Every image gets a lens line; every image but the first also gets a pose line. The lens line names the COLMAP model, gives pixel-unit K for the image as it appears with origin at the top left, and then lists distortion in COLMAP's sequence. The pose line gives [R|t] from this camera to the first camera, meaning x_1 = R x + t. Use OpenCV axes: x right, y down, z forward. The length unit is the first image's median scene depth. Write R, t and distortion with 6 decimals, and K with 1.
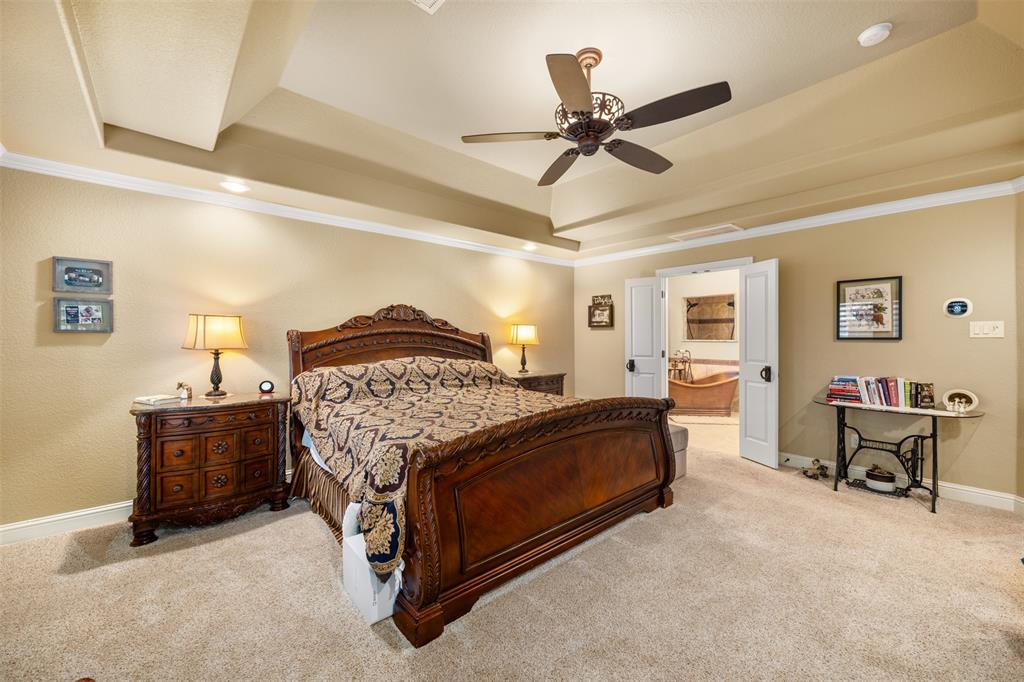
lens RADIAL K [[407.4, 0, 515.4], [0, 407.4, 337.0], [0, 0, 1]] dist [-0.002478, -0.000090]
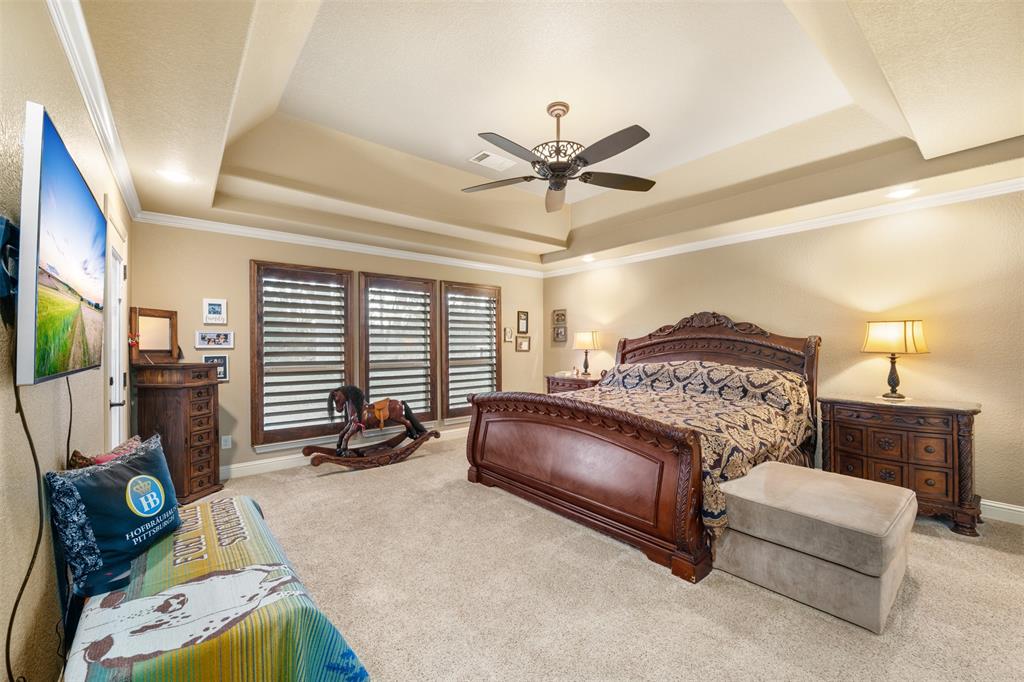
lens RADIAL K [[407.4, 0, 514.2], [0, 407.4, 341.8], [0, 0, 1]] dist [-0.002478, -0.000090]
pose [[-0.034606, 0.003187, -0.999396, 0.905227], [0.015406, 0.999878, 0.002655, -0.013490], [0.999282, -0.015305, -0.034650, 0.592176]]
